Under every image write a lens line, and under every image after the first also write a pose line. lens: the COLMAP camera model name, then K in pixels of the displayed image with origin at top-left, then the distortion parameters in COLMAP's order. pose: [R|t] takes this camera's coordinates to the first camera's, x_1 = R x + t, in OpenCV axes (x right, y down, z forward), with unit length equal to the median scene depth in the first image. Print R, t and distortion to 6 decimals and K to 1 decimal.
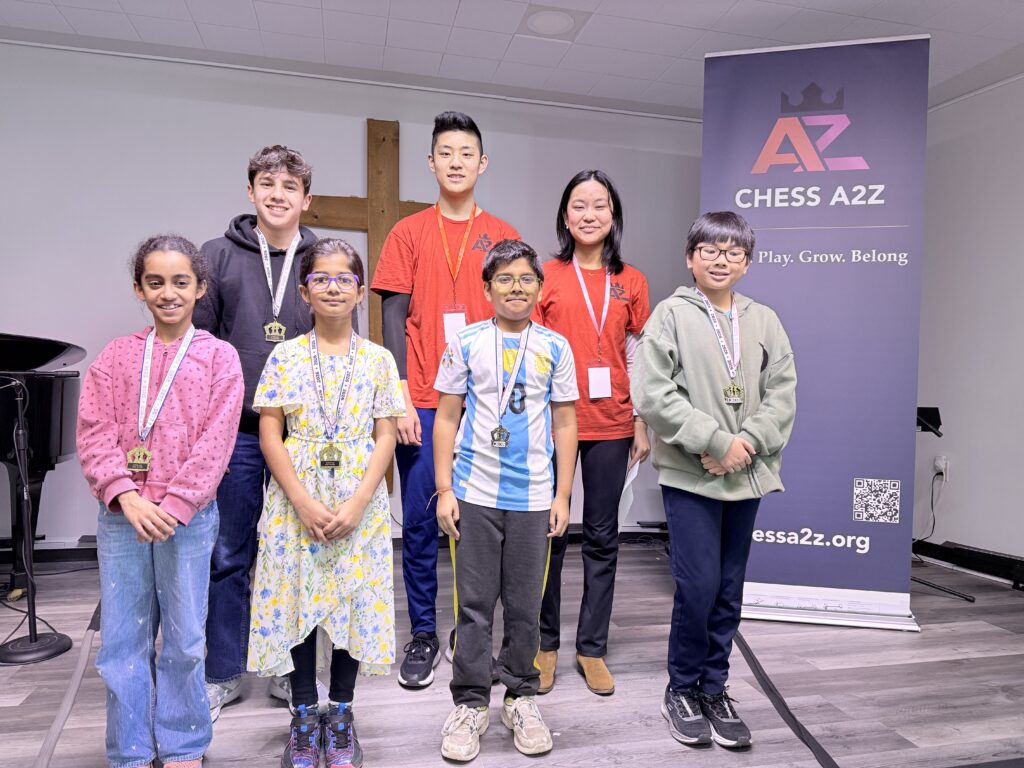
lens RADIAL K [[718.7, 0, 514.4], [0, 718.7, 380.4], [0, 0, 1]] dist [-0.008013, 0.003445]
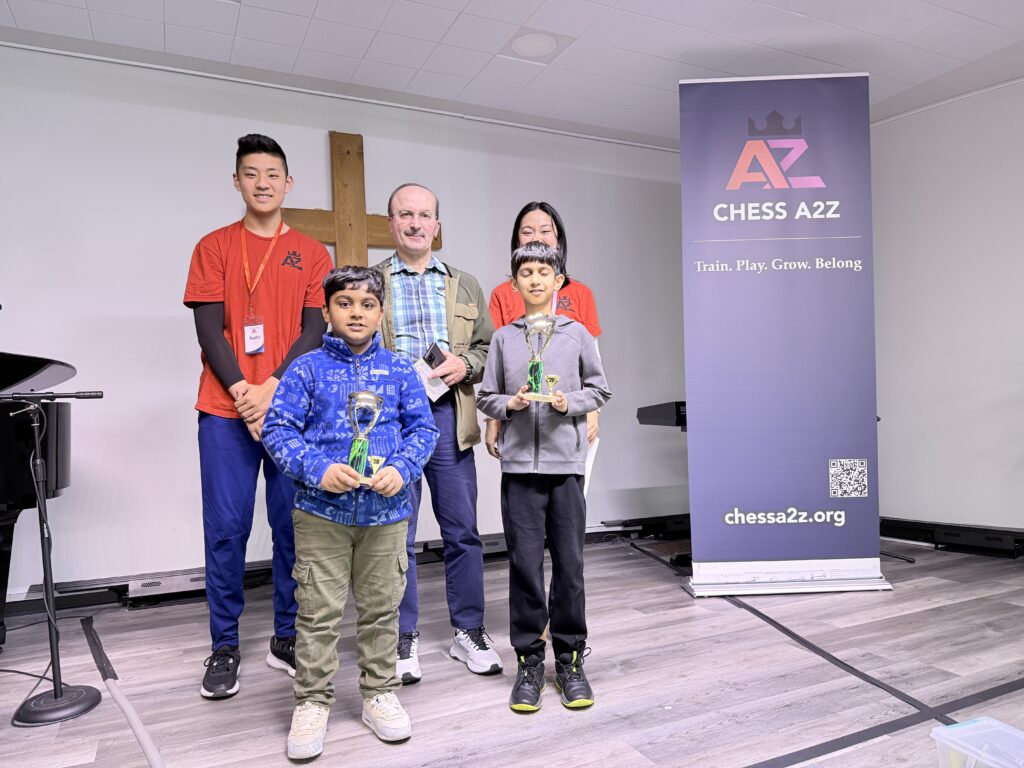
lens RADIAL K [[717.8, 0, 512.0], [0, 717.8, 384.0], [0, 0, 1]] dist [-0.002405, -0.004135]
pose [[0.976818, -0.041835, 0.209944, -0.242384], [0.047518, 0.998626, -0.022099, 0.018930], [-0.208731, 0.031563, 0.977464, -0.000127]]
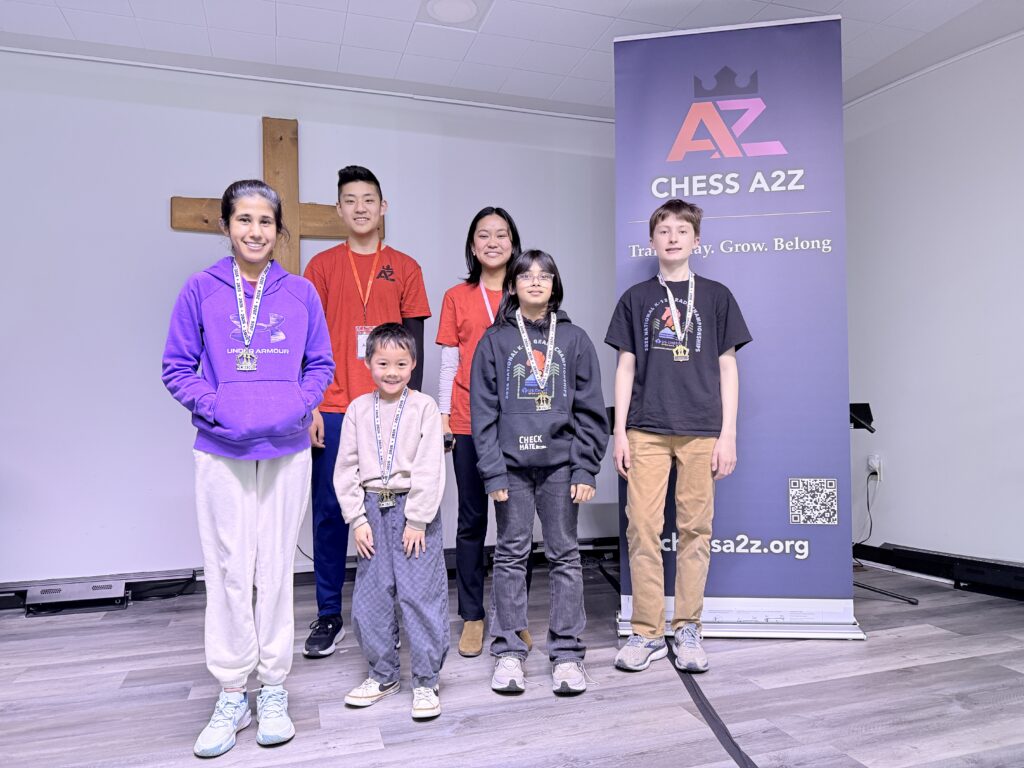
lens RADIAL K [[720.0, 0, 506.6], [0, 720.0, 376.0], [0, 0, 1]] dist [0.001077, -0.009302]
pose [[0.996519, -0.033676, 0.076260, 0.037360], [0.036848, 0.998497, -0.040583, 0.026765], [-0.074778, 0.043251, 0.996262, 0.081909]]
